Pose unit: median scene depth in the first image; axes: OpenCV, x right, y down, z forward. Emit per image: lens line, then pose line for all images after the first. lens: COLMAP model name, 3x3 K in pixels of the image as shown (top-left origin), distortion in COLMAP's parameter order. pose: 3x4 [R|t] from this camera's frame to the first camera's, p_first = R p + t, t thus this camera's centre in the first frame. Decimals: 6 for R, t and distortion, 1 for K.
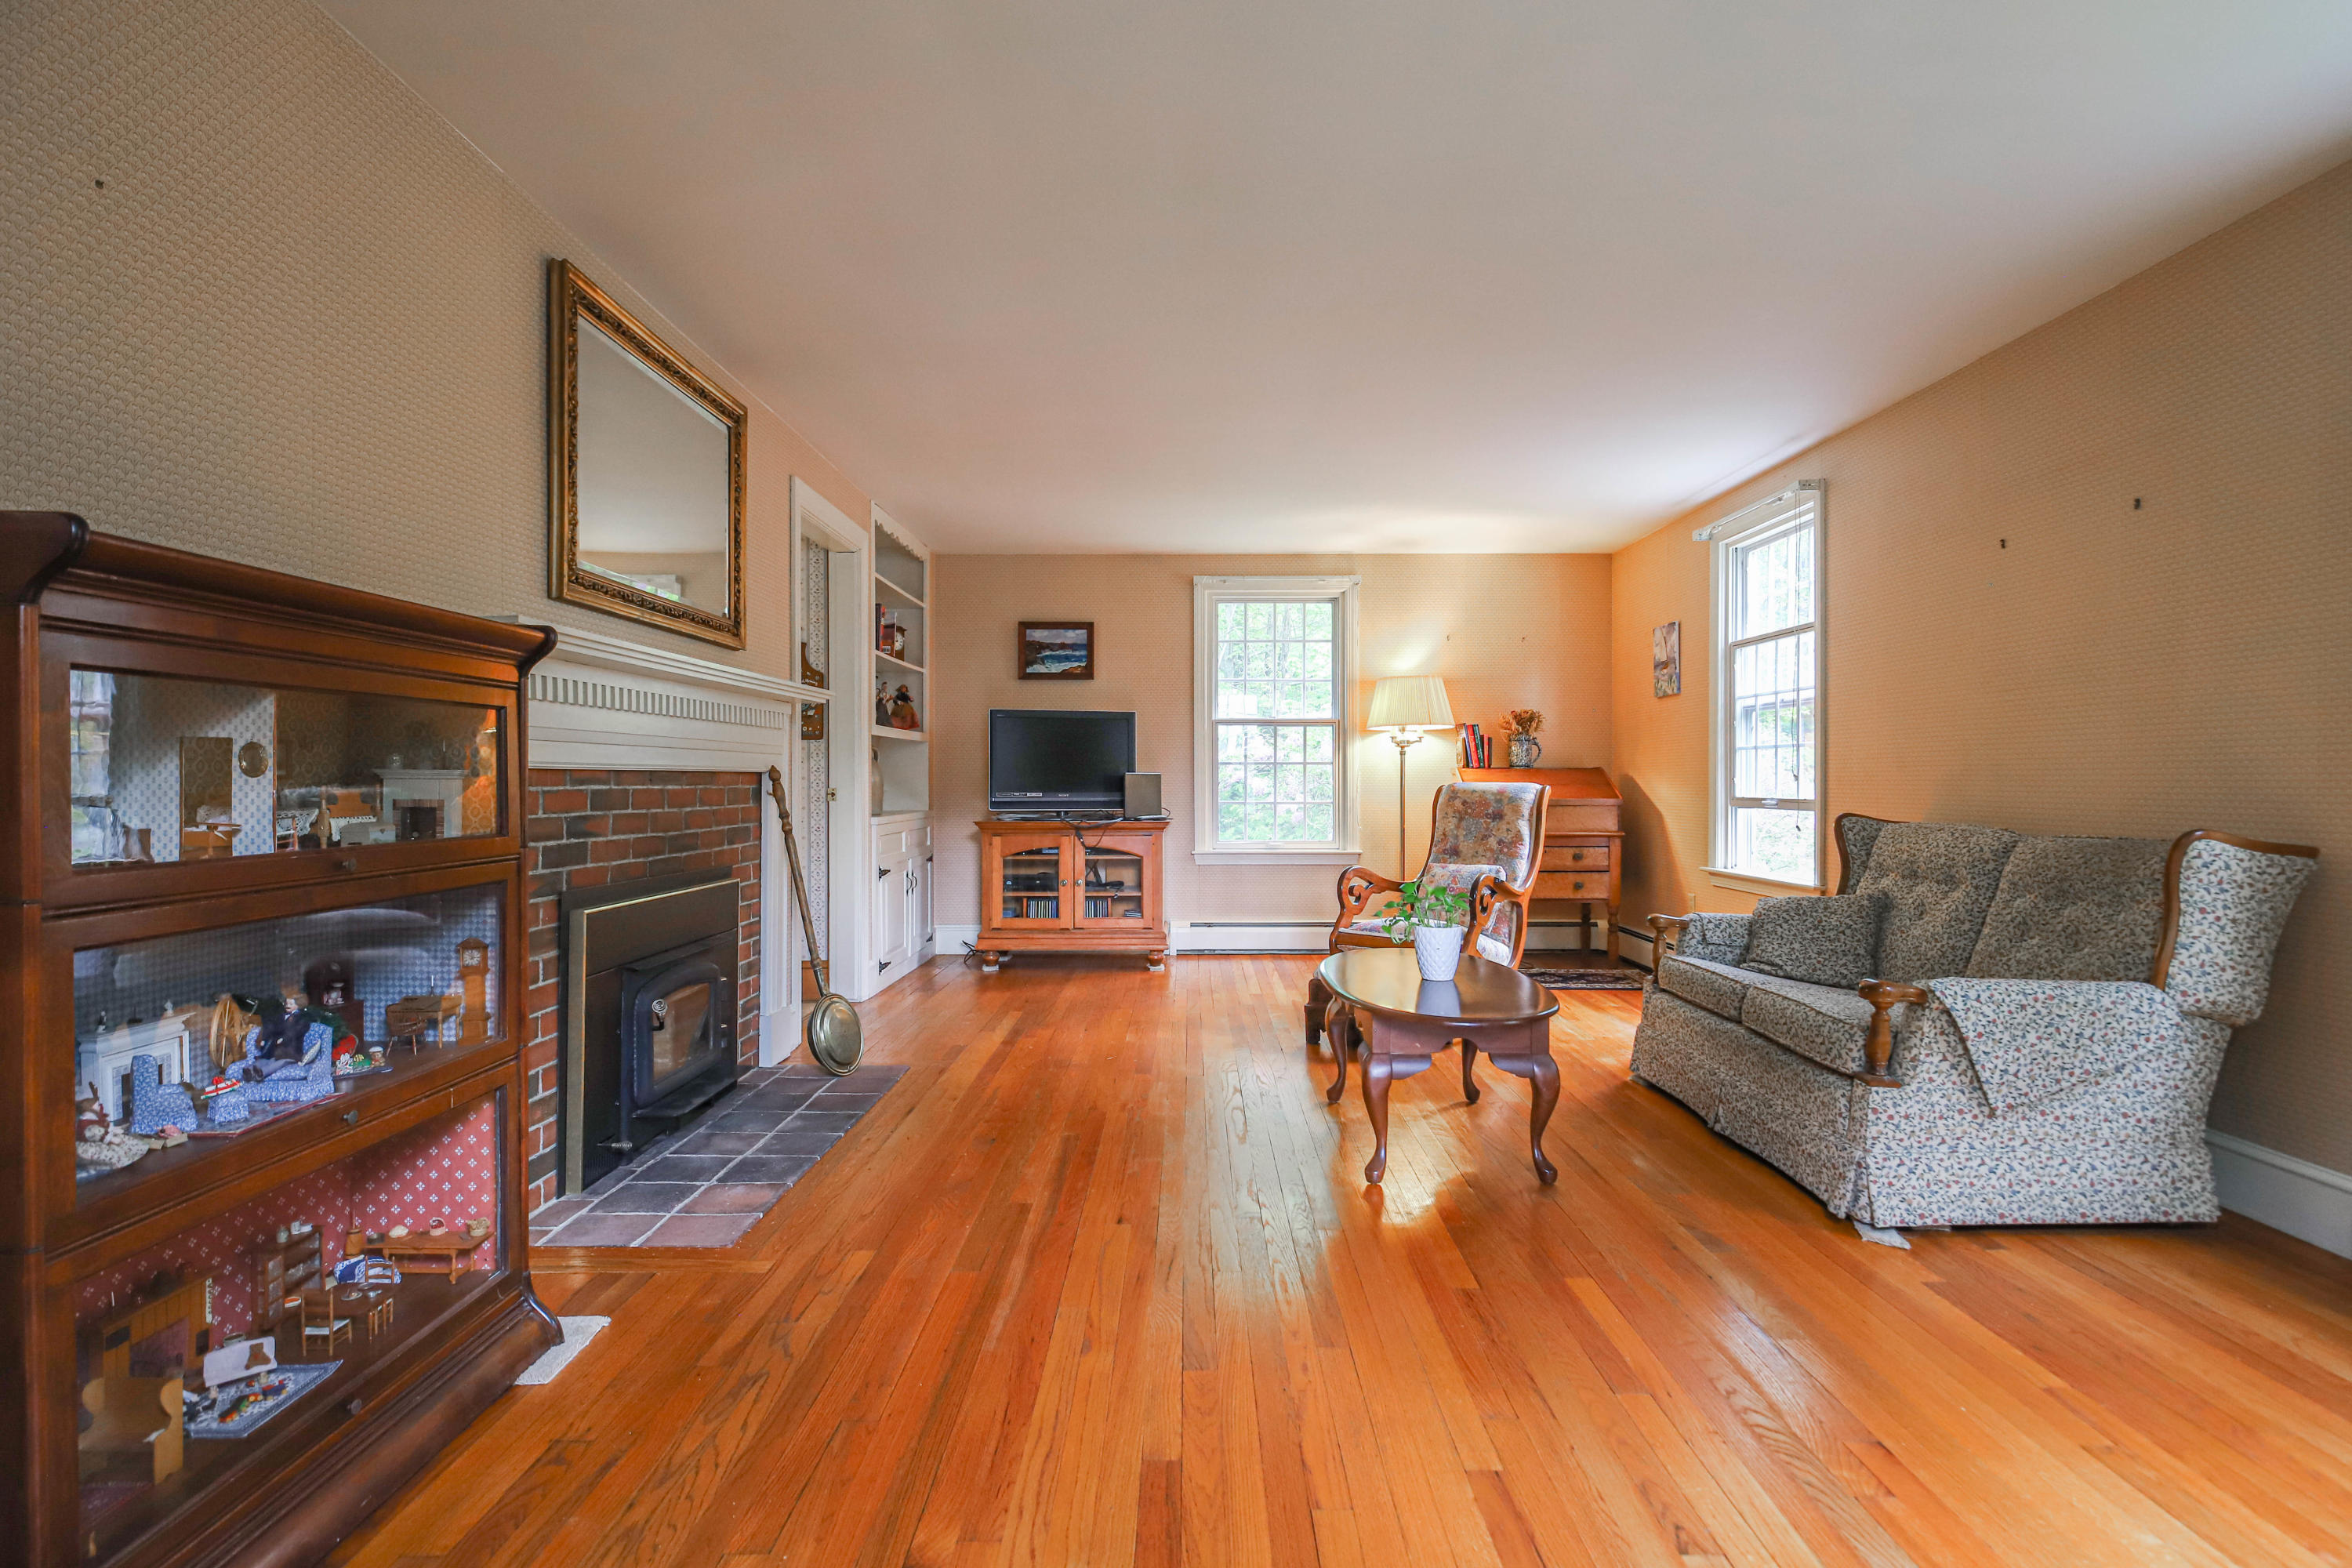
lens RADIAL K [[1142.2, 0, 1181.4], [0, 1142.2, 788.2], [0, 0, 1]] dist [-0.008835, -0.002436]
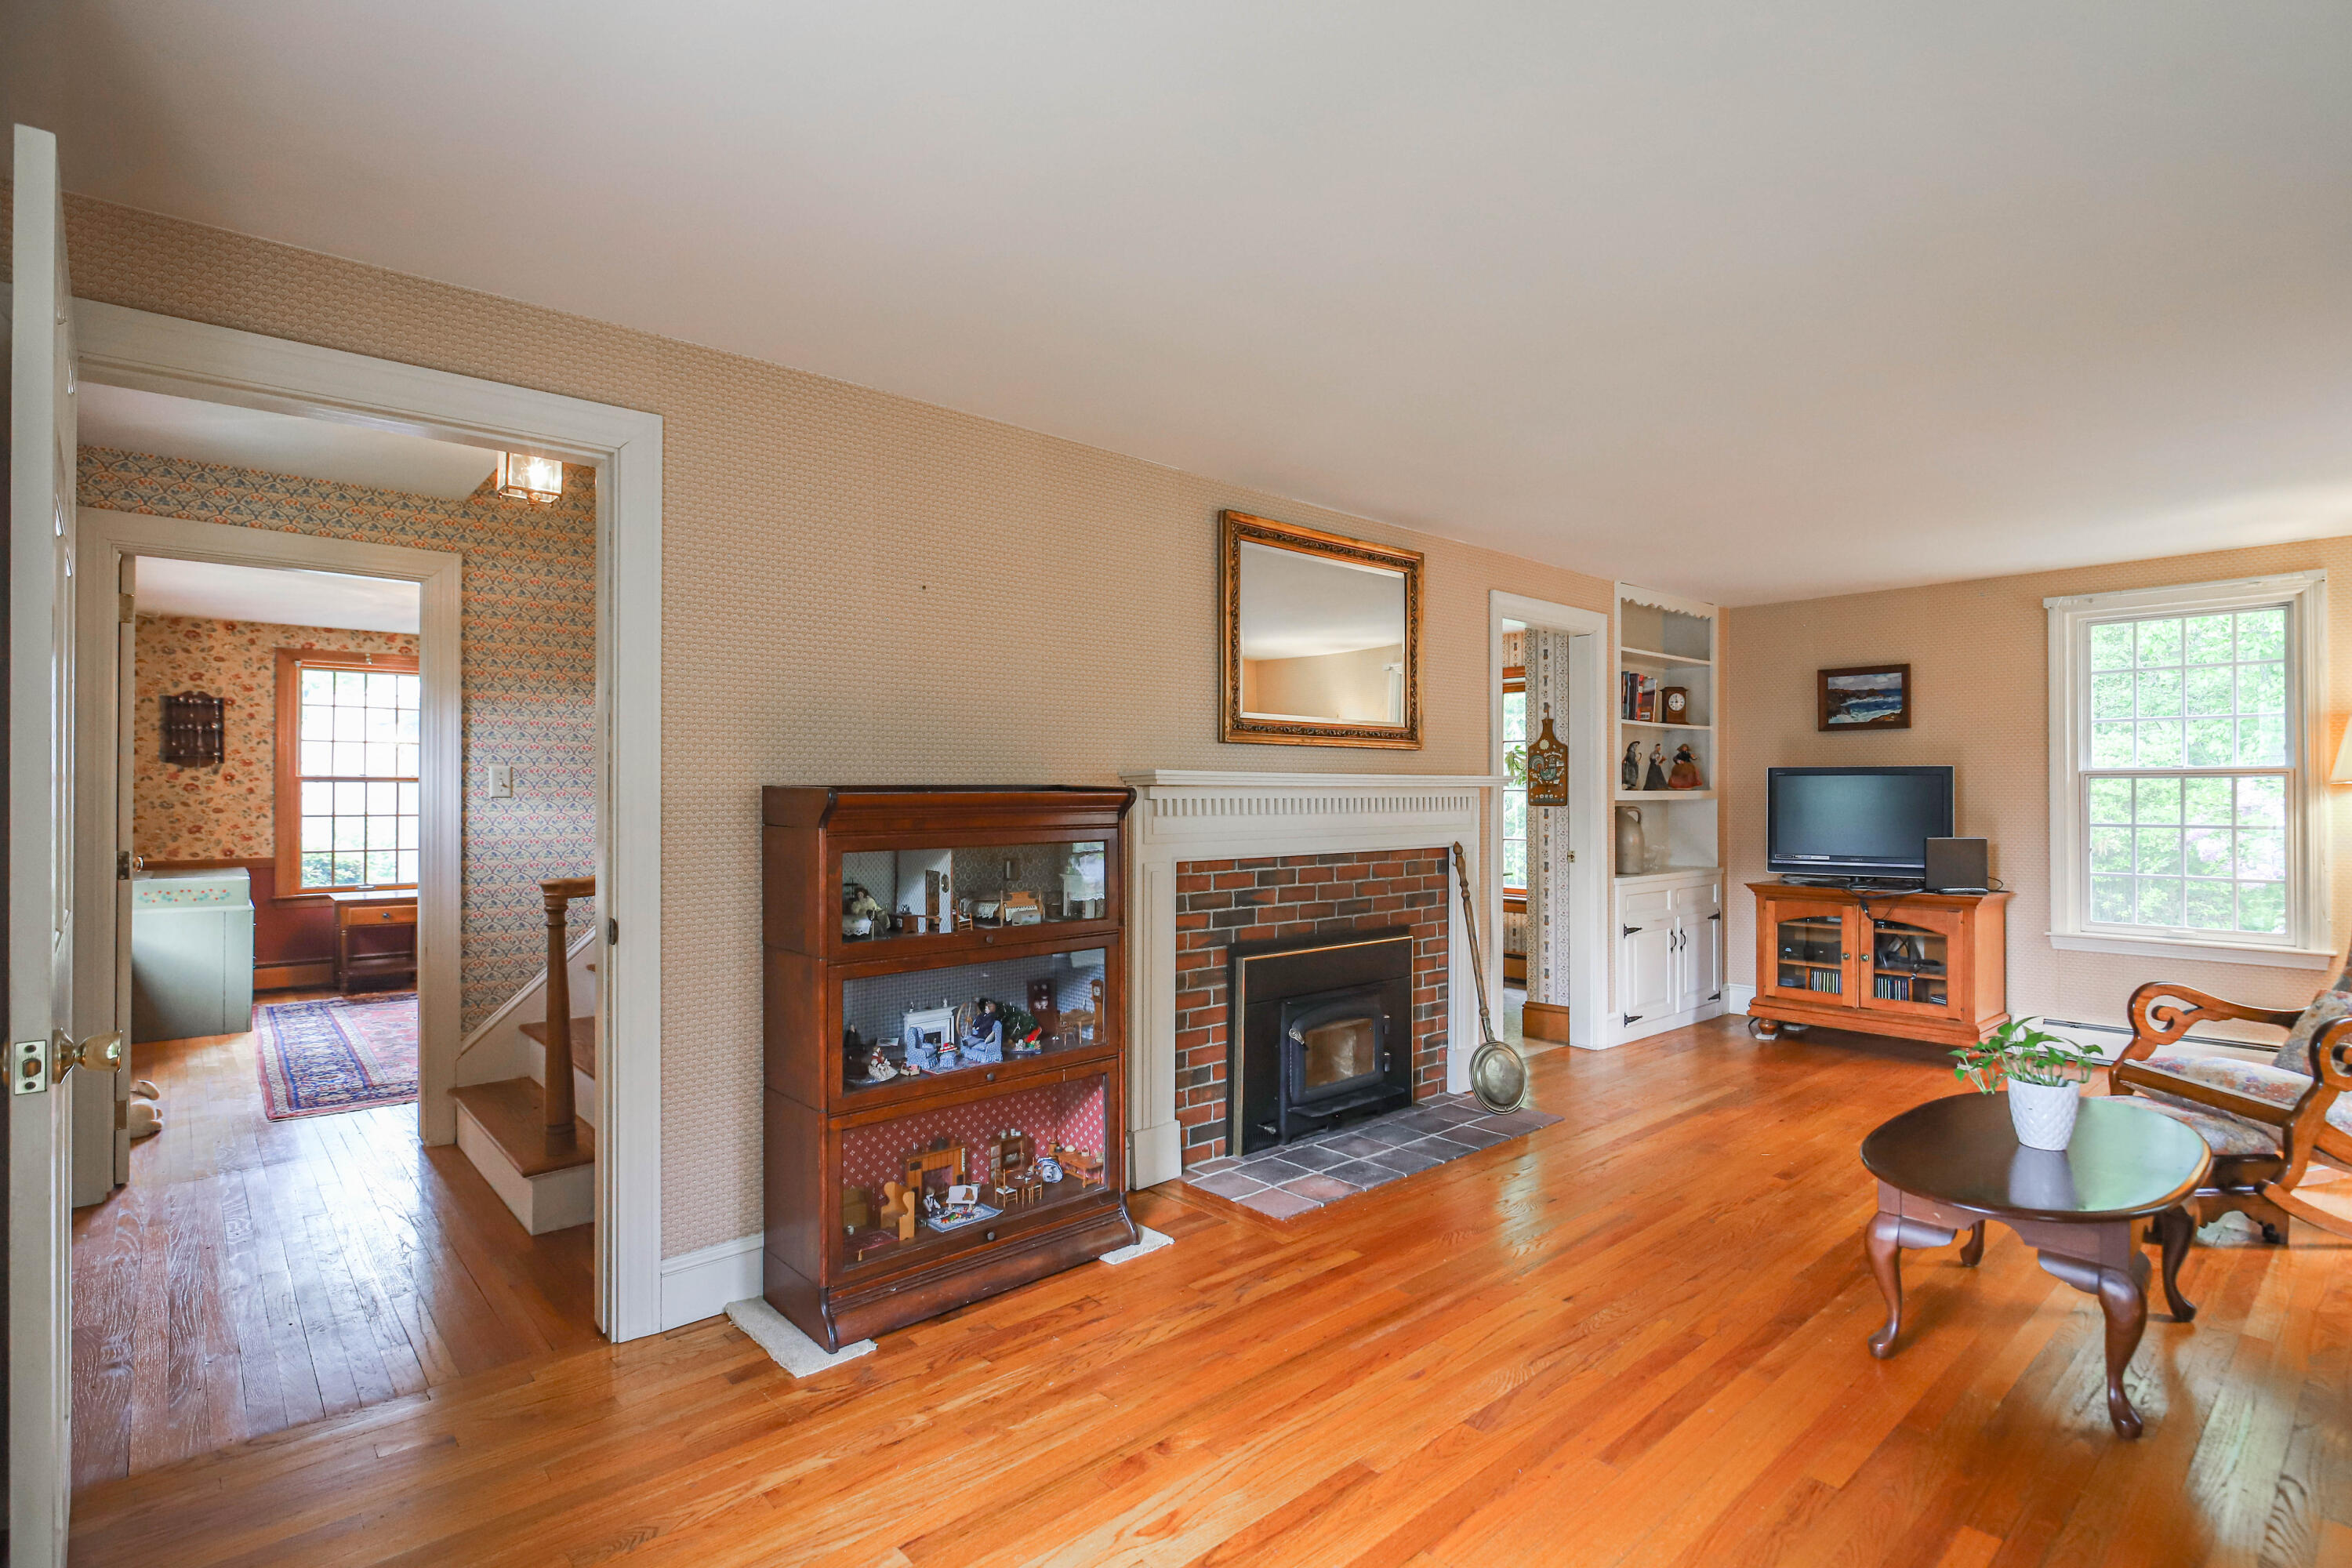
lens RADIAL K [[1142.2, 0, 1218.1], [0, 1142.2, 777.5], [0, 0, 1]] dist [-0.008835, -0.002436]
pose [[0.674825, -0.005483, -0.737957, 0.417391], [-0.006669, 0.999886, -0.013529, -0.080813], [0.737947, 0.014051, 0.674712, 0.008874]]
